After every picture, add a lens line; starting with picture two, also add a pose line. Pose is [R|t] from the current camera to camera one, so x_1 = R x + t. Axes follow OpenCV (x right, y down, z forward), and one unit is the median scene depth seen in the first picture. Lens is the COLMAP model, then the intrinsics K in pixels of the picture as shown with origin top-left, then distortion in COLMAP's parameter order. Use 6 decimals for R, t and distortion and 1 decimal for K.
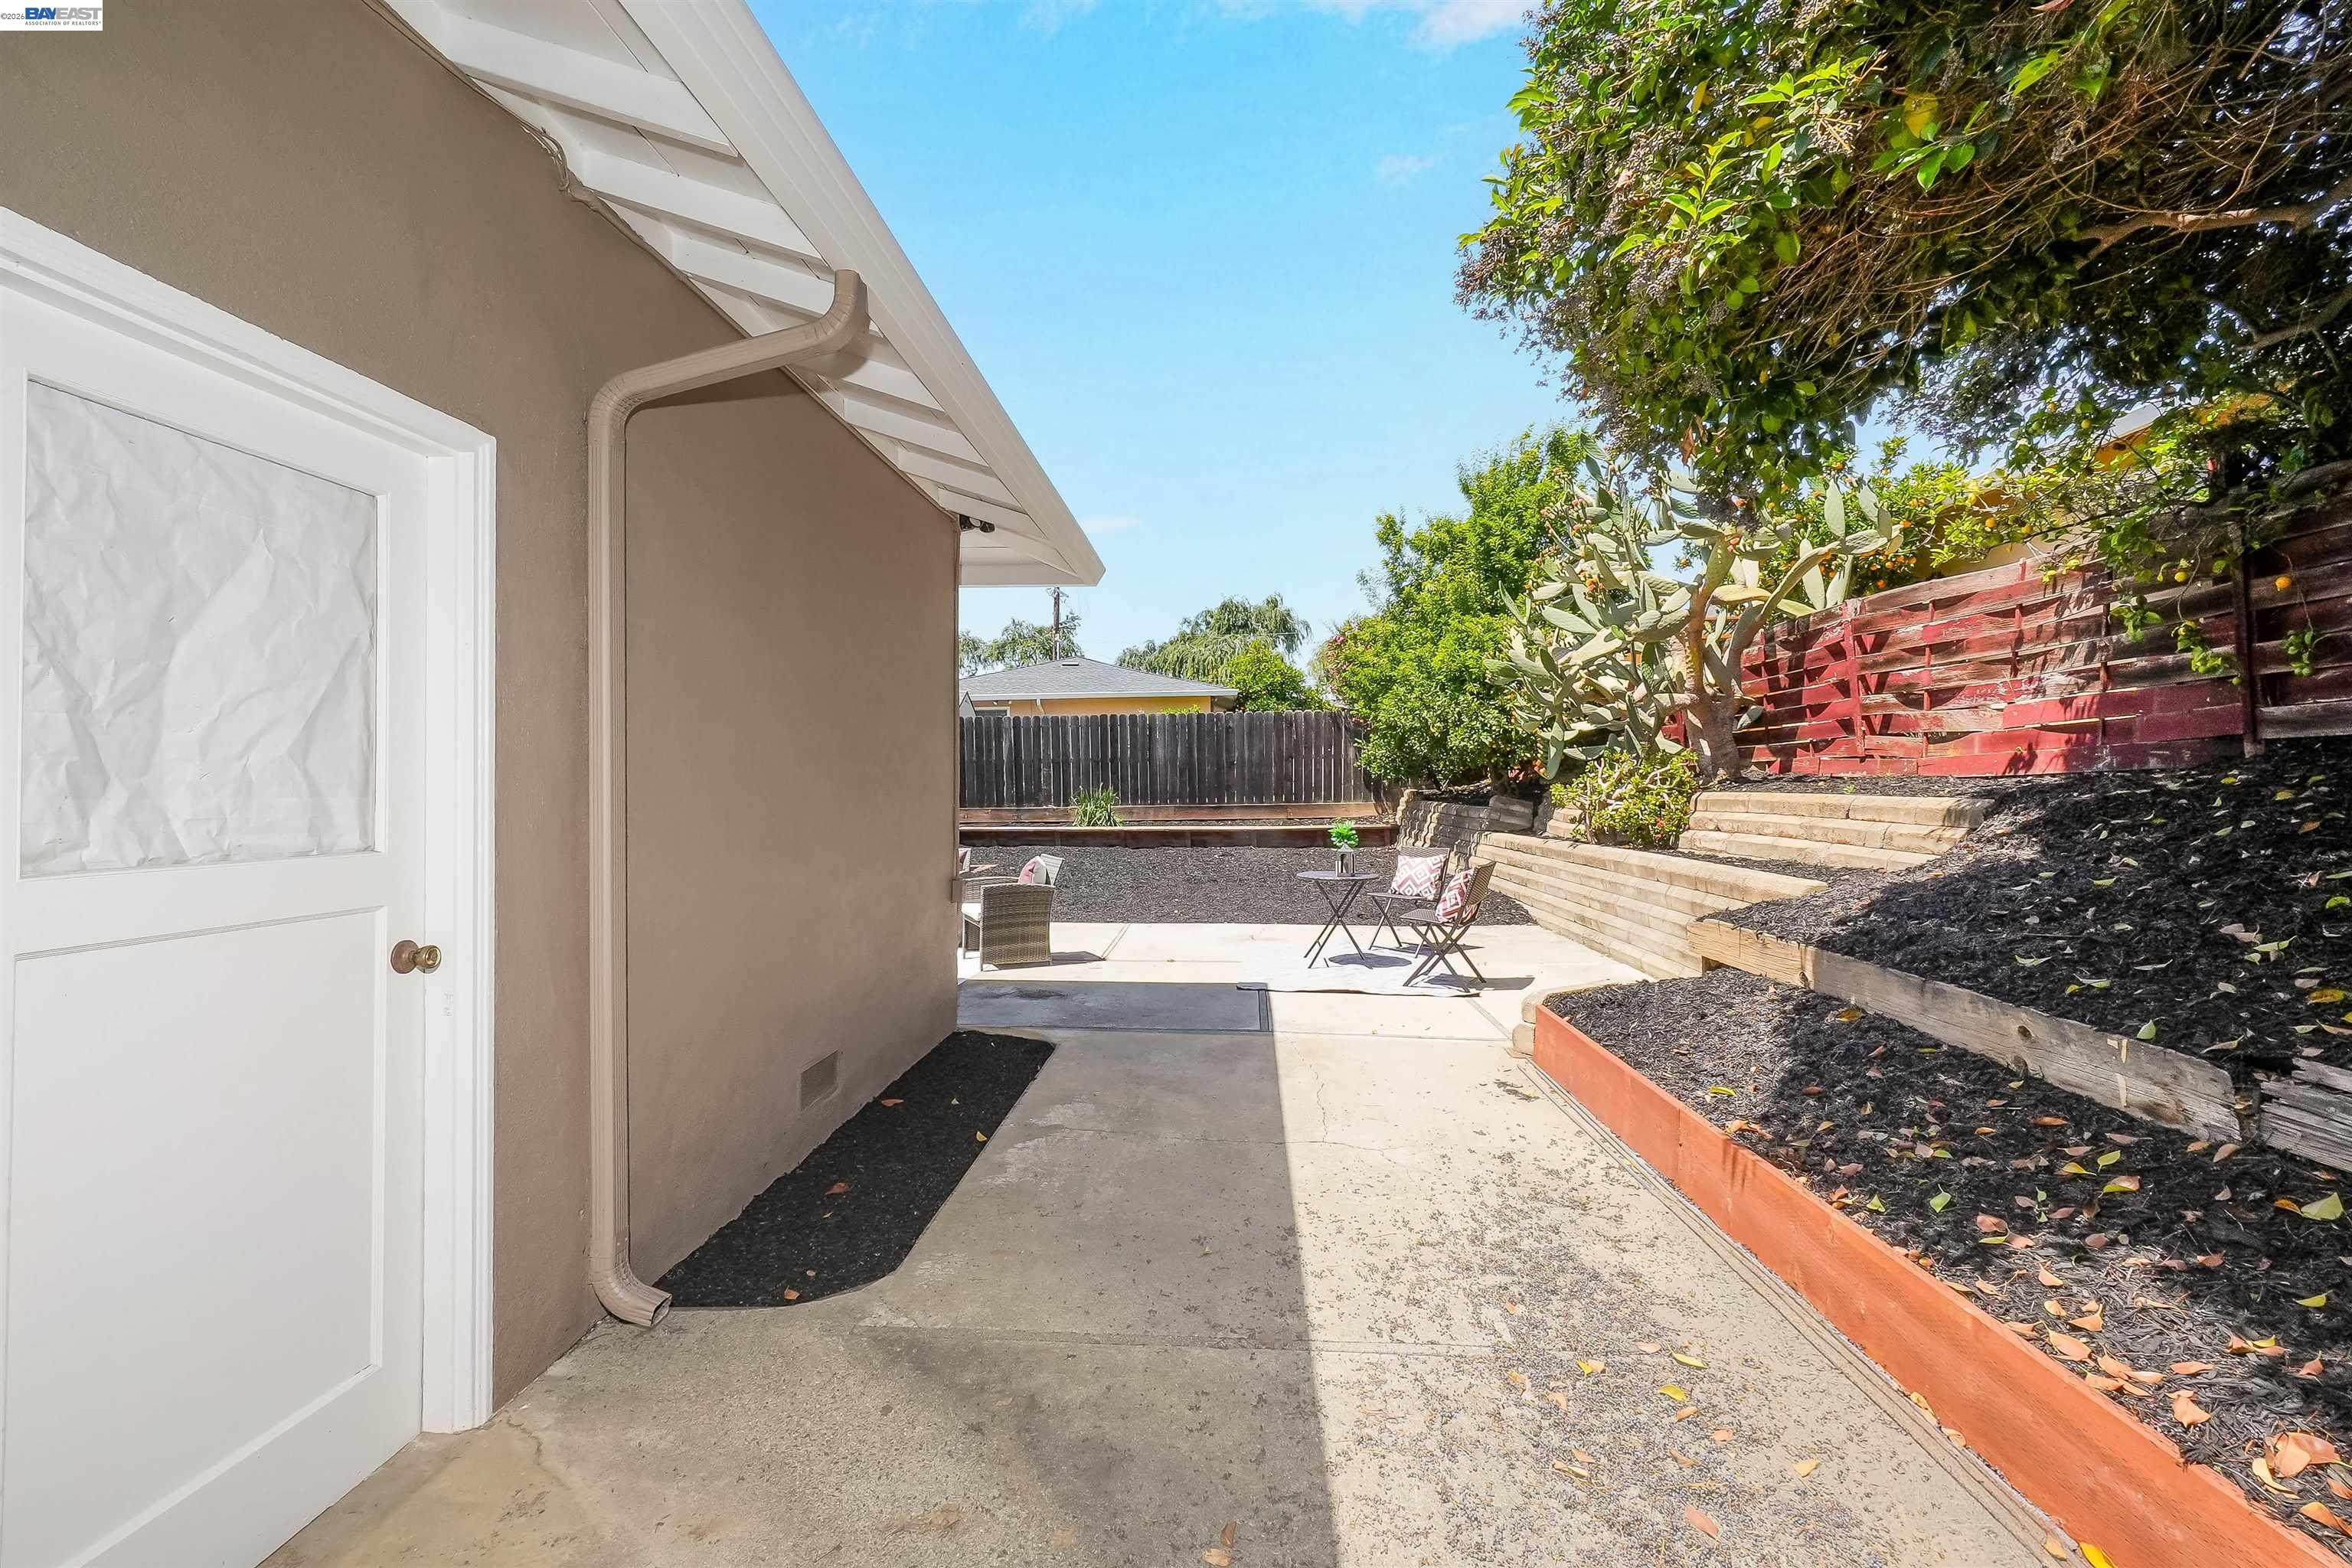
lens RADIAL K [[1026.0, 0, 1184.0], [0, 1026.0, 779.9], [0, 0, 1]] dist [-0.010949, 0.005498]
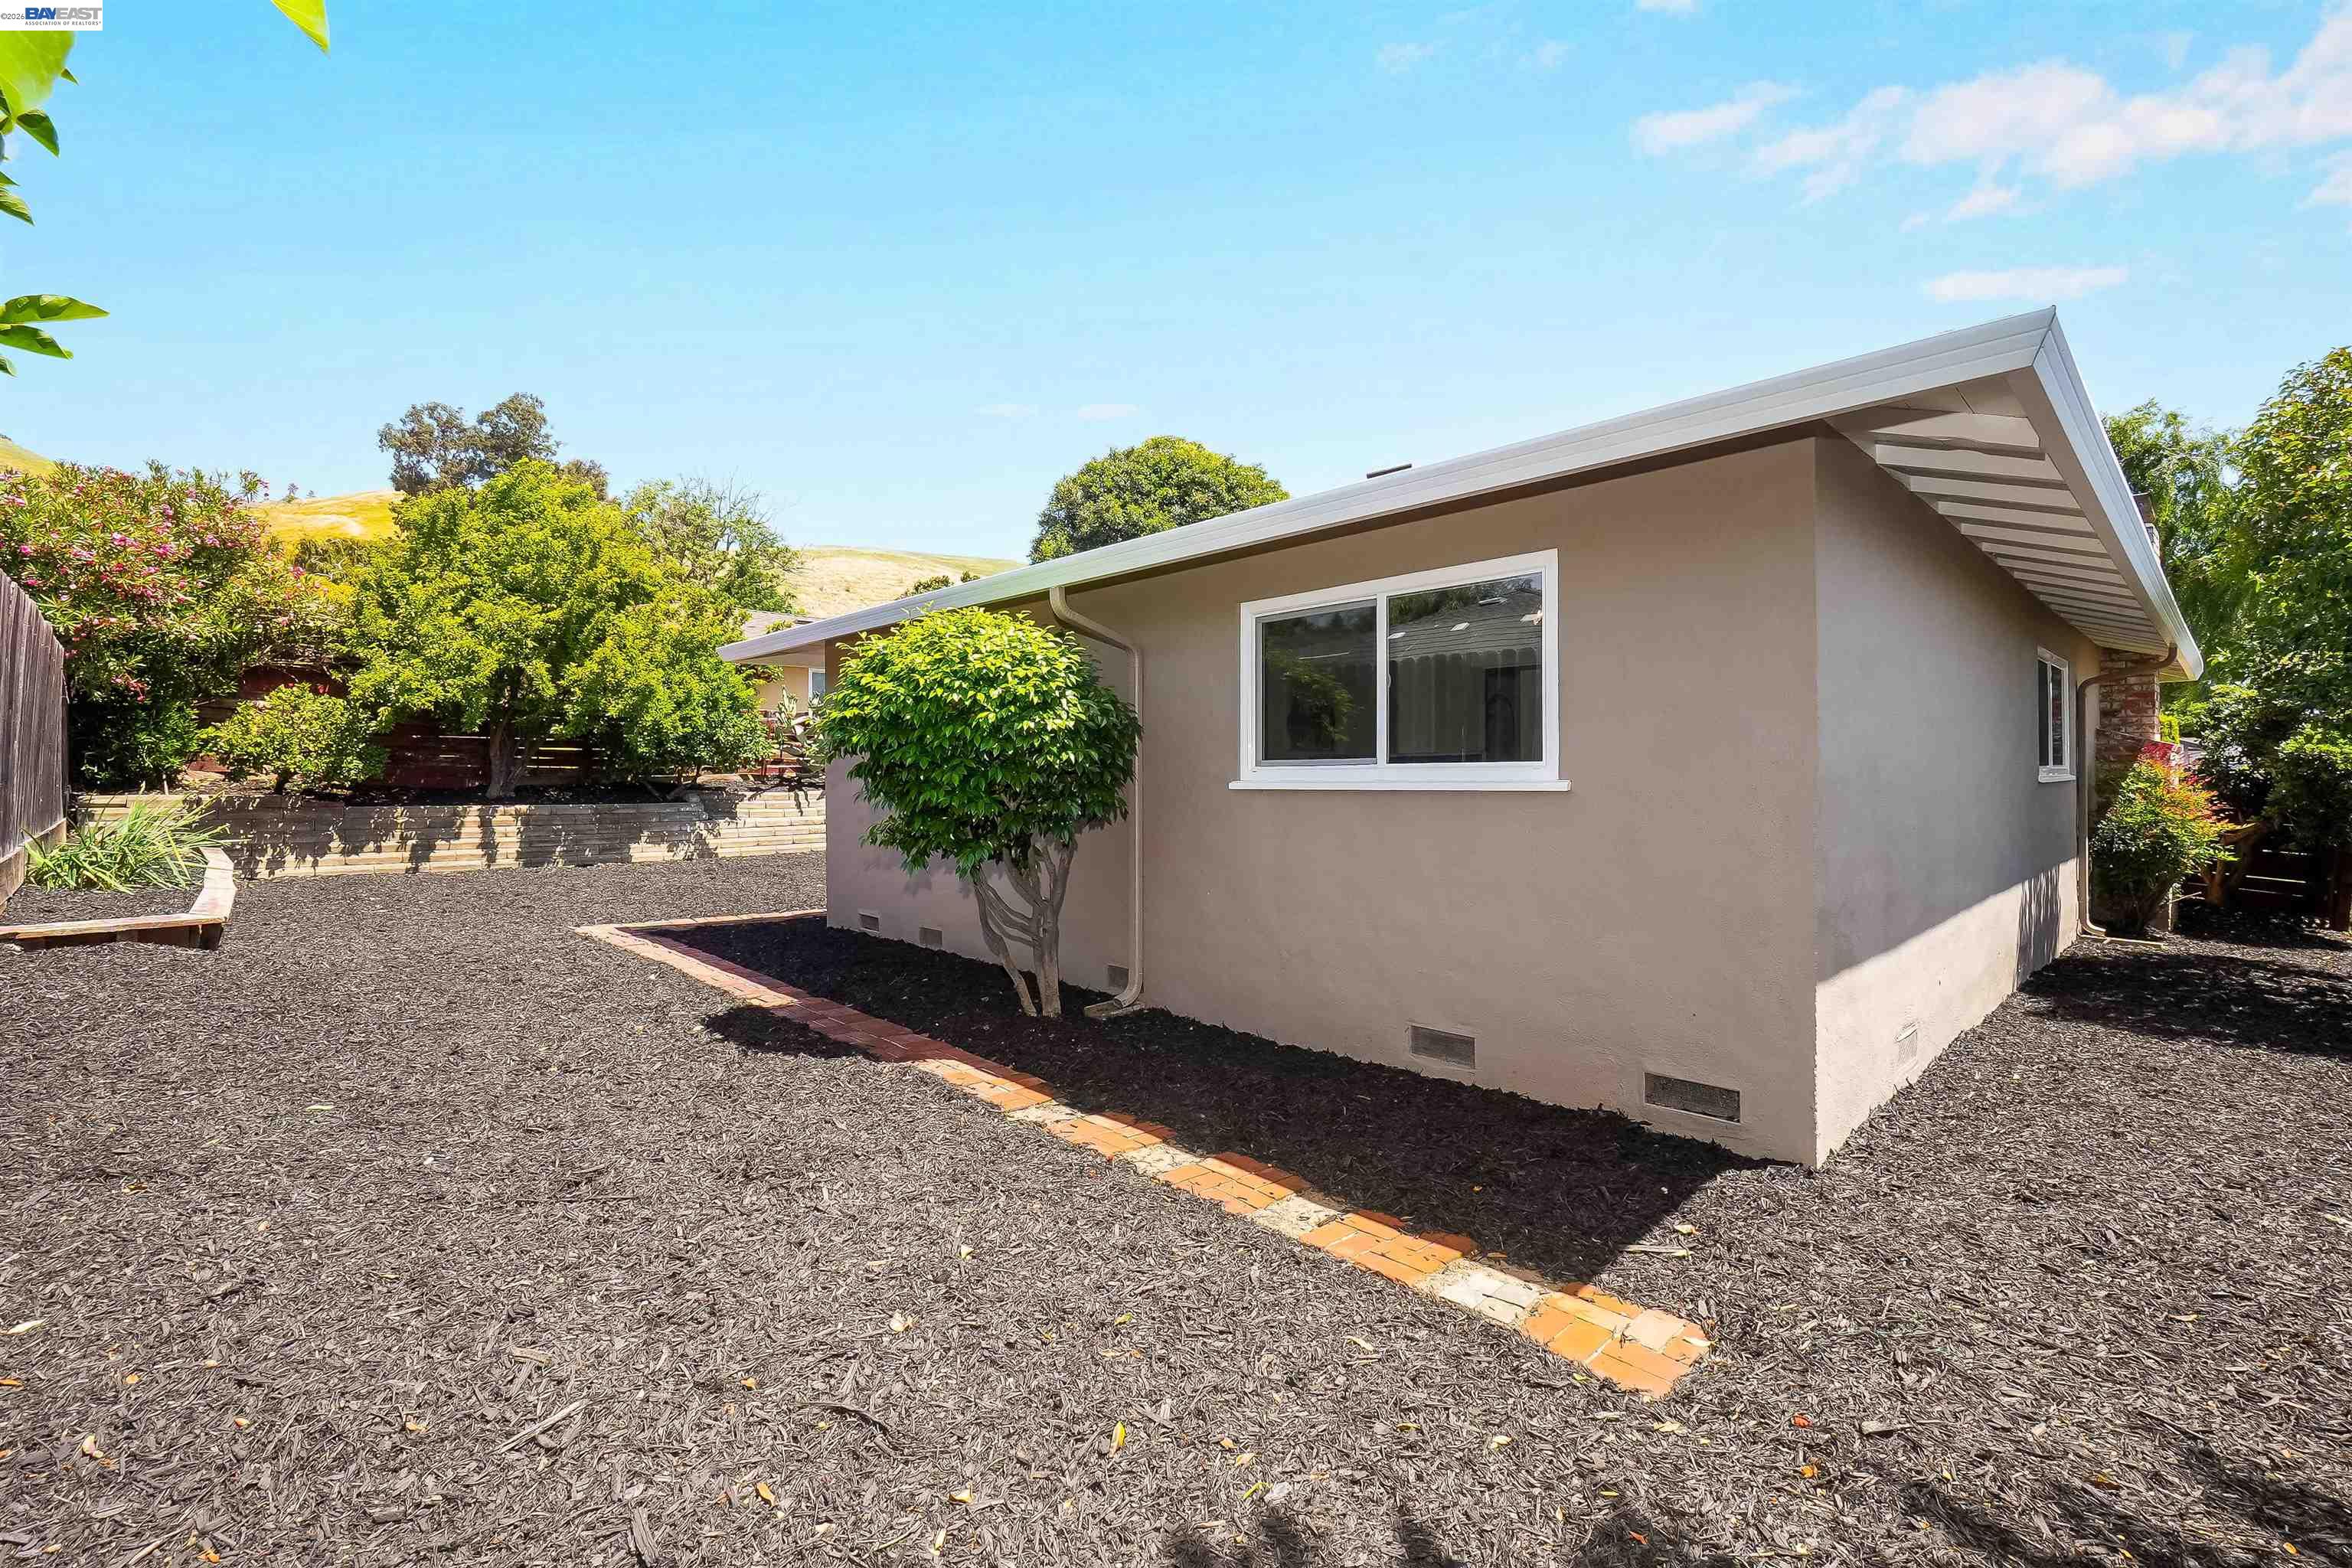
lens RADIAL K [[1026.0, 0, 1184.0], [0, 1026.0, 779.9], [0, 0, 1]] dist [-0.010949, 0.005498]
pose [[-0.738434, 0.002539, 0.674321, -0.751698], [-0.001372, 0.999985, -0.005268, 0.002454], [-0.674325, -0.004816, -0.738419, 1.109780]]
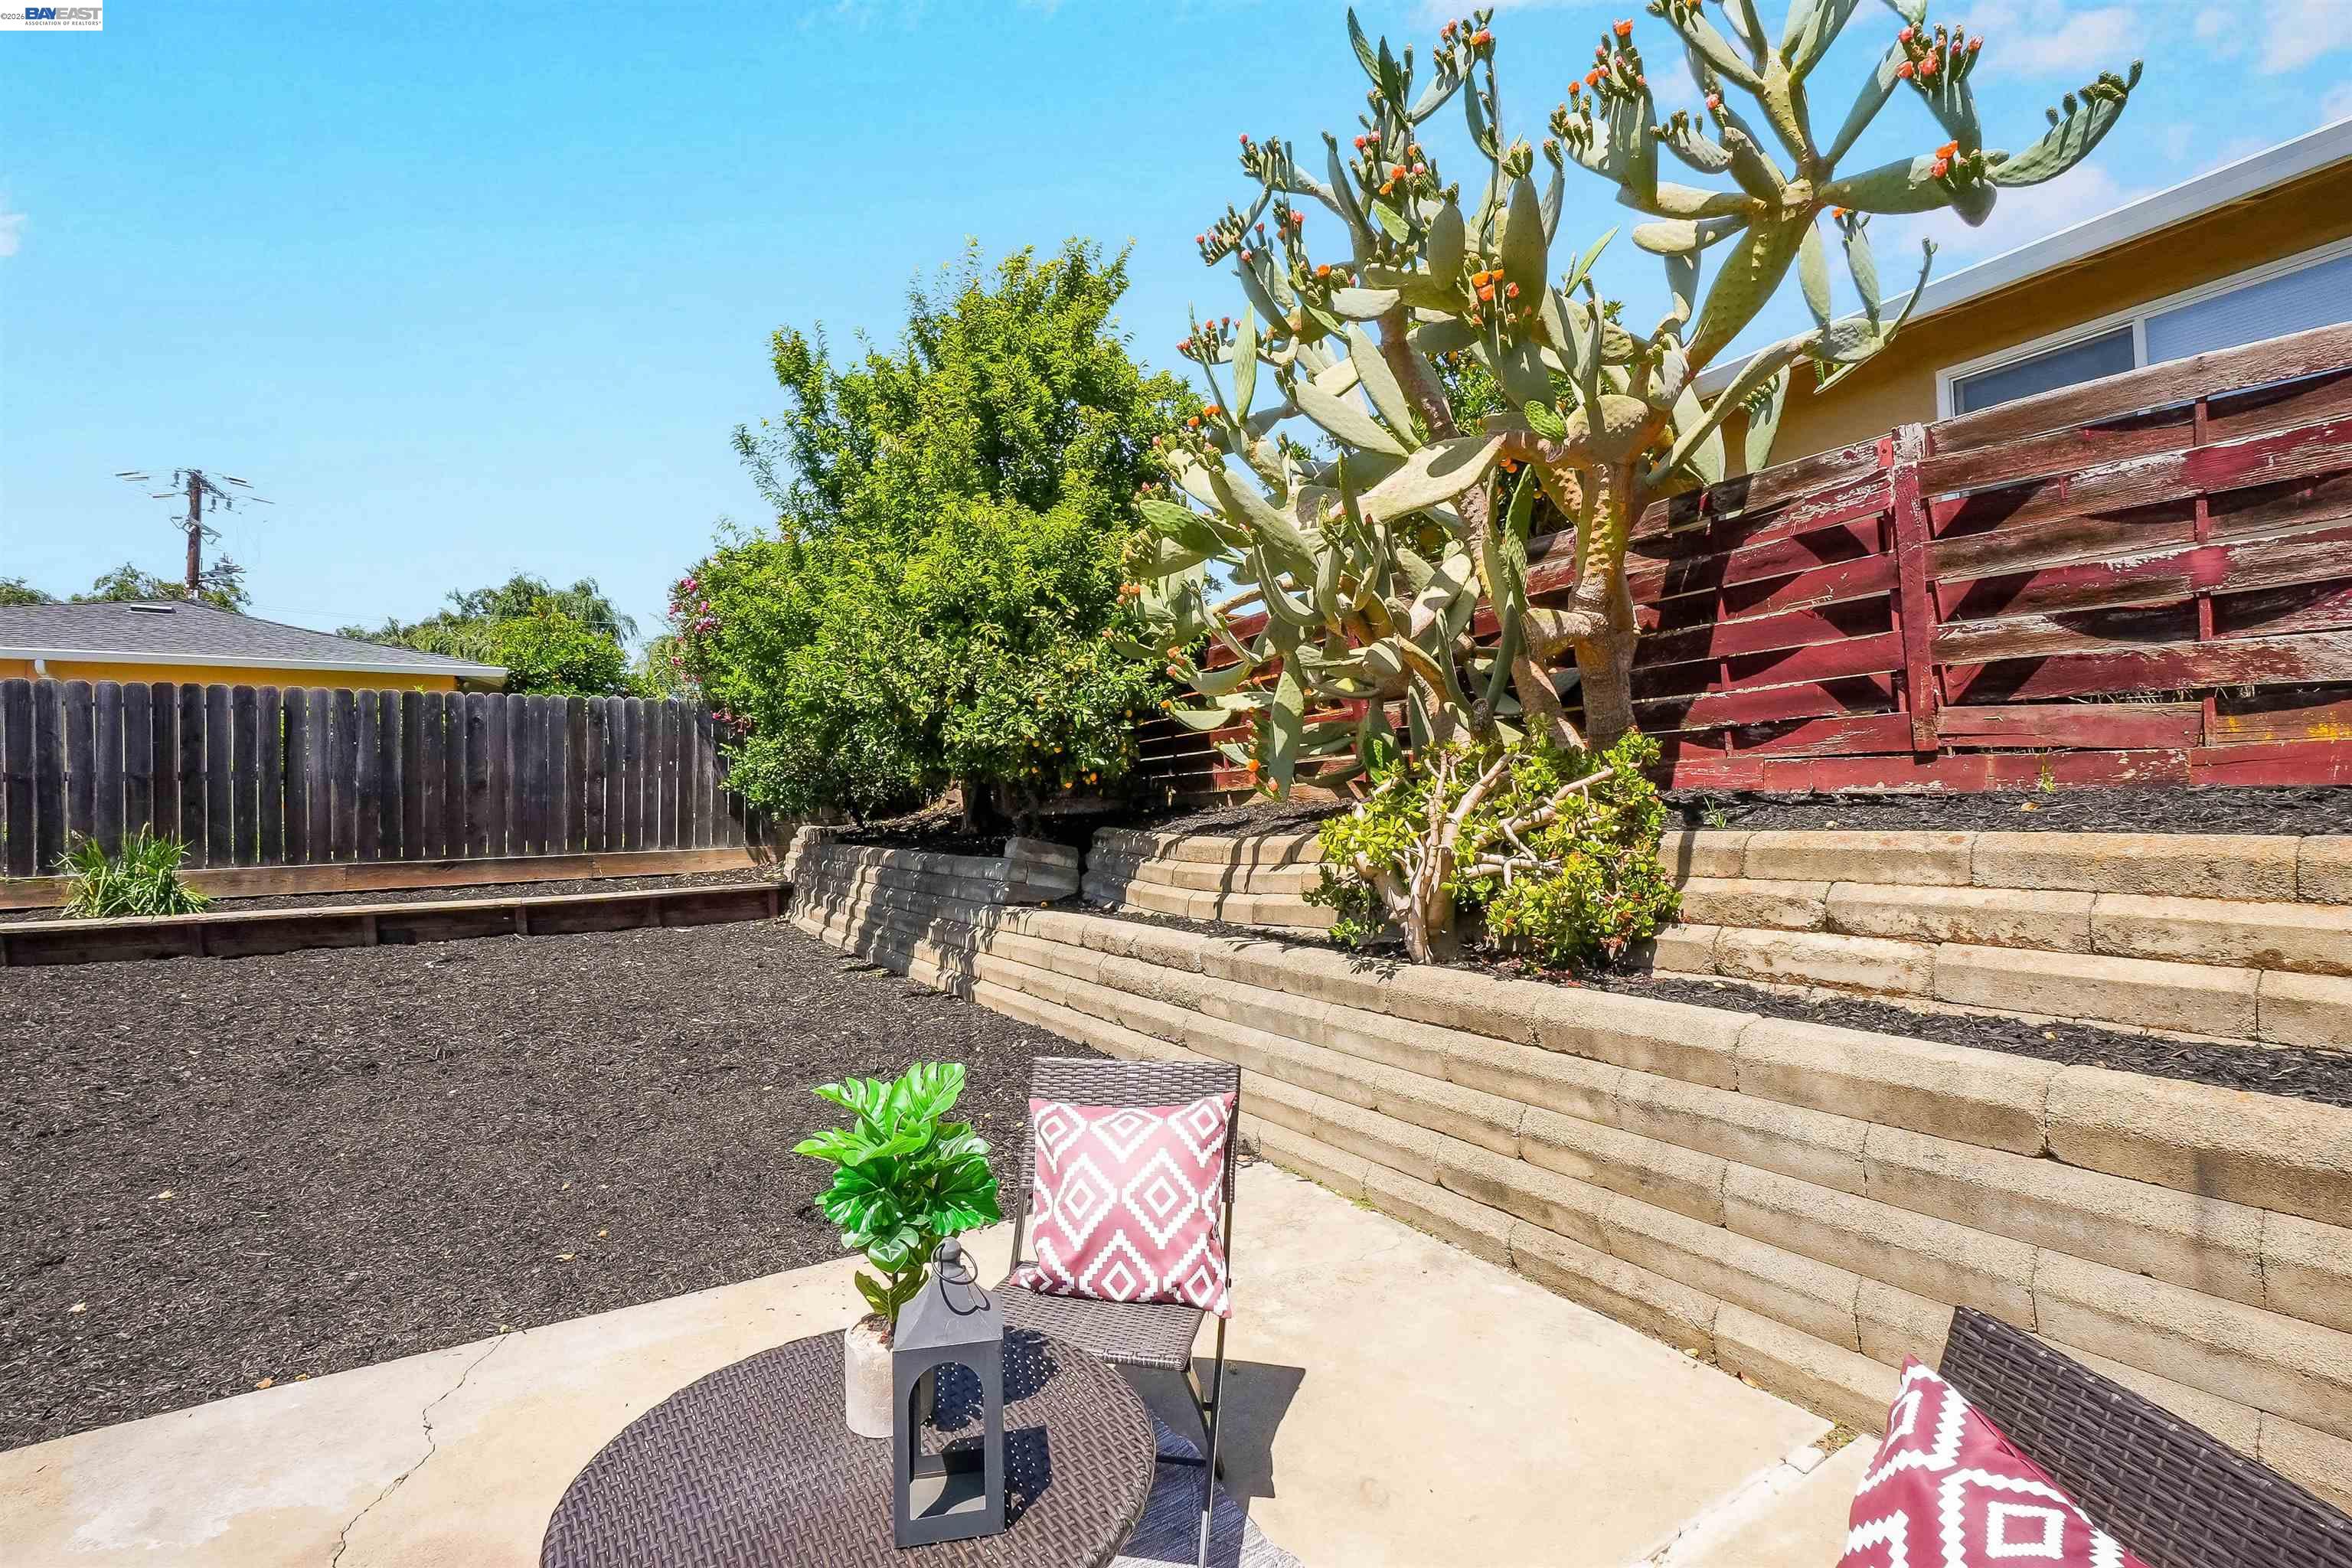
lens RADIAL K [[1026.0, 0, 1184.0], [0, 1026.0, 779.9], [0, 0, 1]] dist [-0.010949, 0.005498]
pose [[0.816833, 0.007318, 0.576828, 0.043569], [0.009794, 0.999600, -0.026550, -0.000001], [-0.576792, 0.027336, 0.816434, 0.358219]]
